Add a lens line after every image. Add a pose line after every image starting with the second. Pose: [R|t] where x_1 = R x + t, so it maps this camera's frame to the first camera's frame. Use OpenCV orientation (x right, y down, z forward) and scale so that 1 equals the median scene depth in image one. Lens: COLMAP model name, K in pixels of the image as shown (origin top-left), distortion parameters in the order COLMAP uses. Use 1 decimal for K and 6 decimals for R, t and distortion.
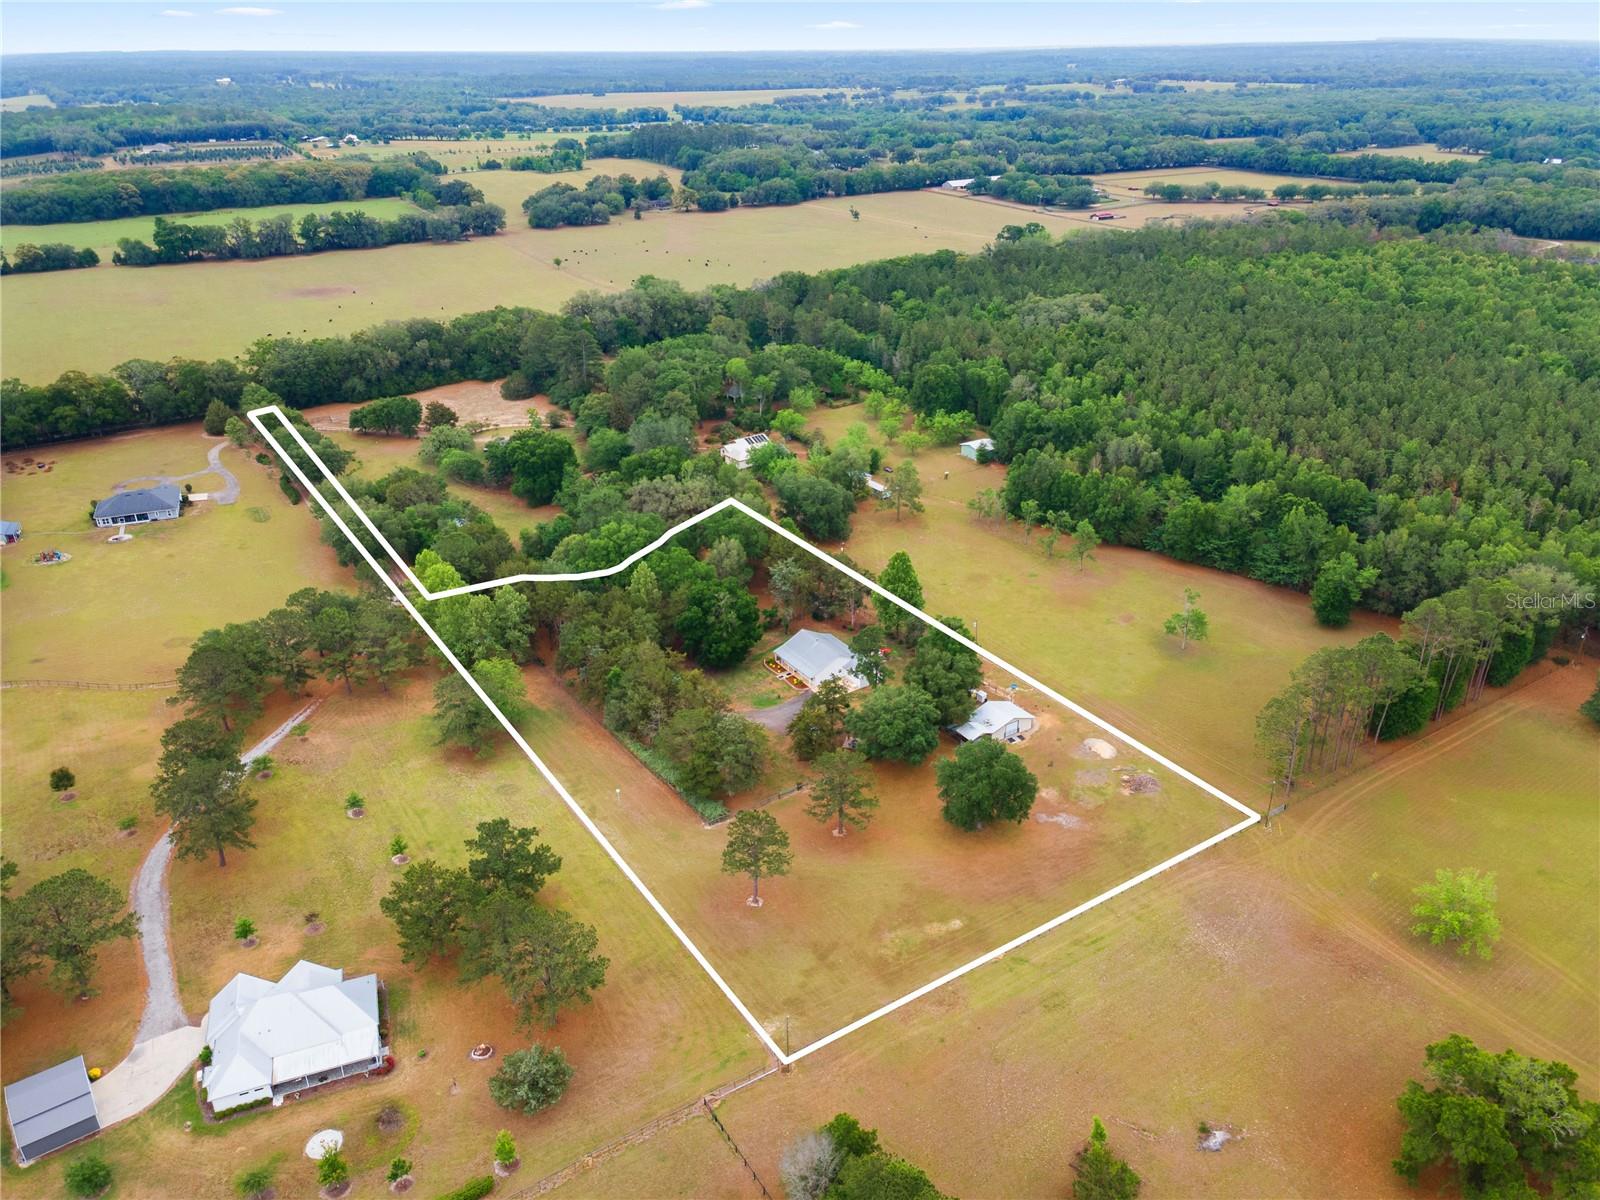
lens RADIAL K [[1173.5, 0, 800.0], [0, 1173.5, 600.0], [0, 0, 1]] dist [0.014909, 0.049110]
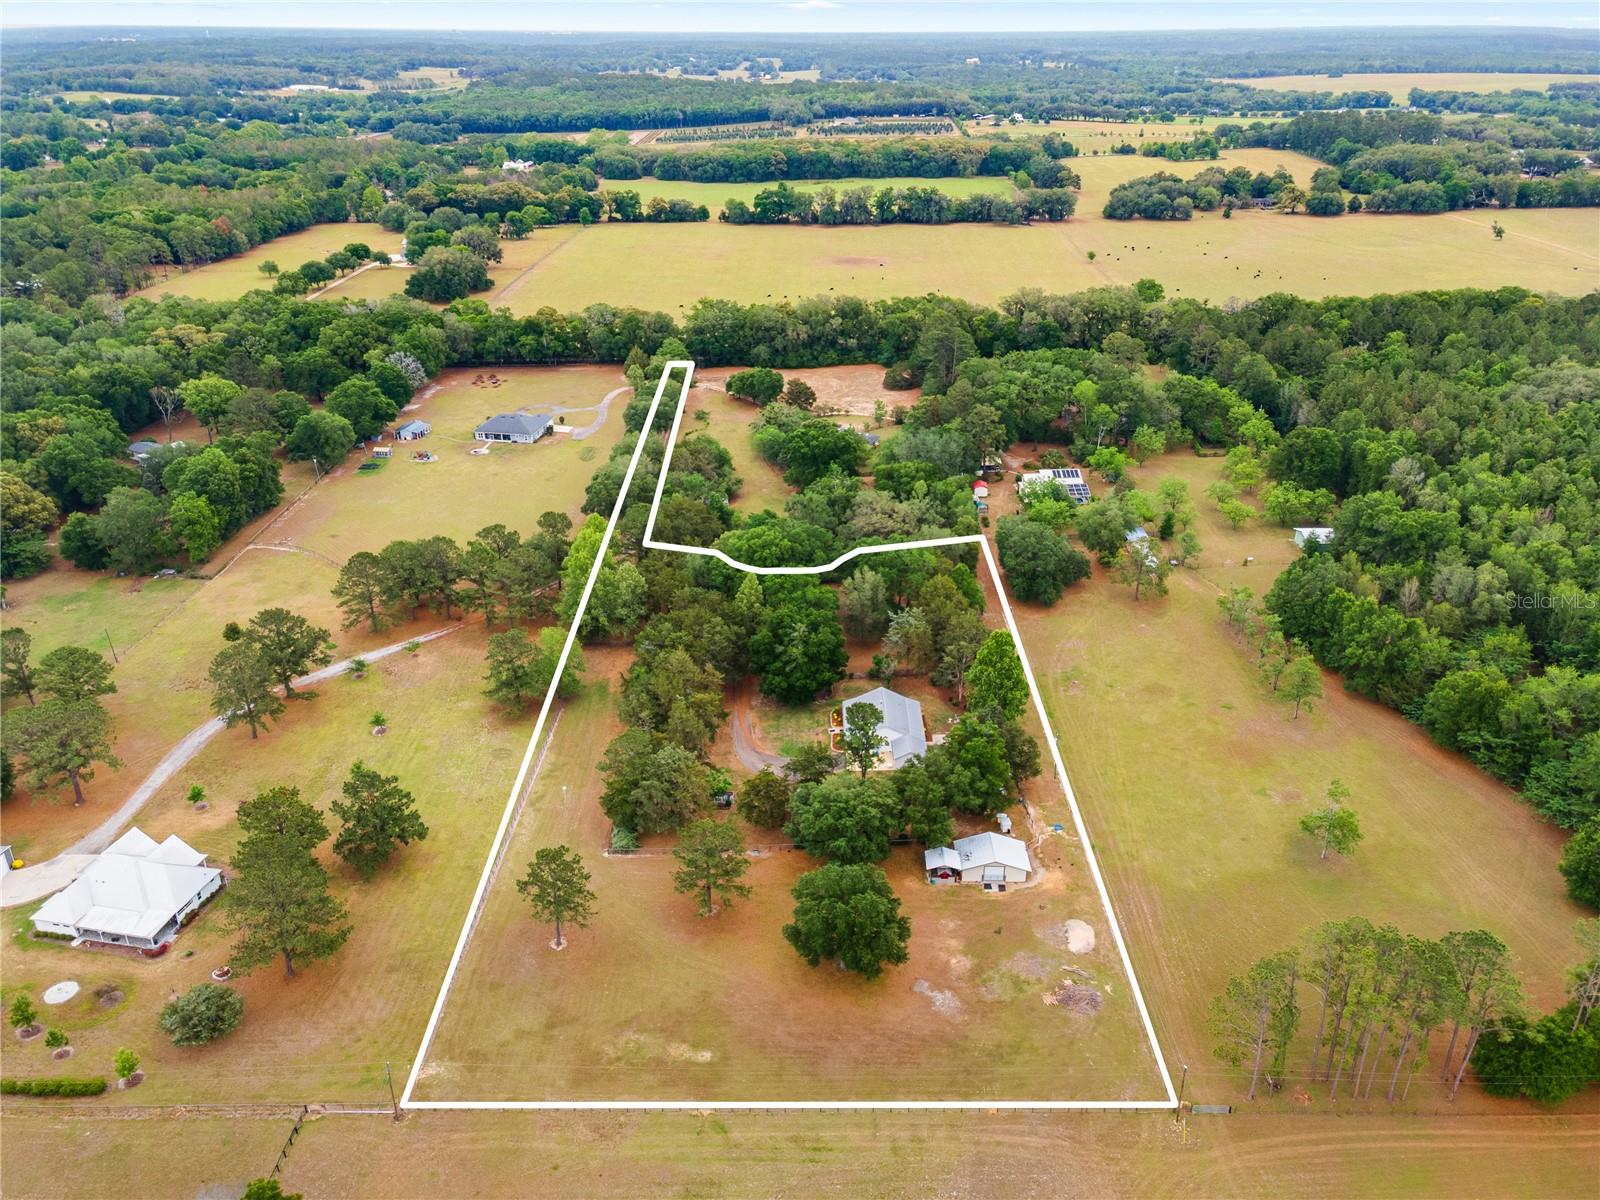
lens RADIAL K [[1195.0, 0, 800.0], [0, 1195.0, 600.0], [0, 0, 1]] dist [0.007759, 0.068084]
pose [[0.838399, 0.244528, -0.487127, 0.243199], [-0.240547, 0.967971, 0.071895, -0.058054], [0.489105, 0.056900, 0.870367, 0.113163]]
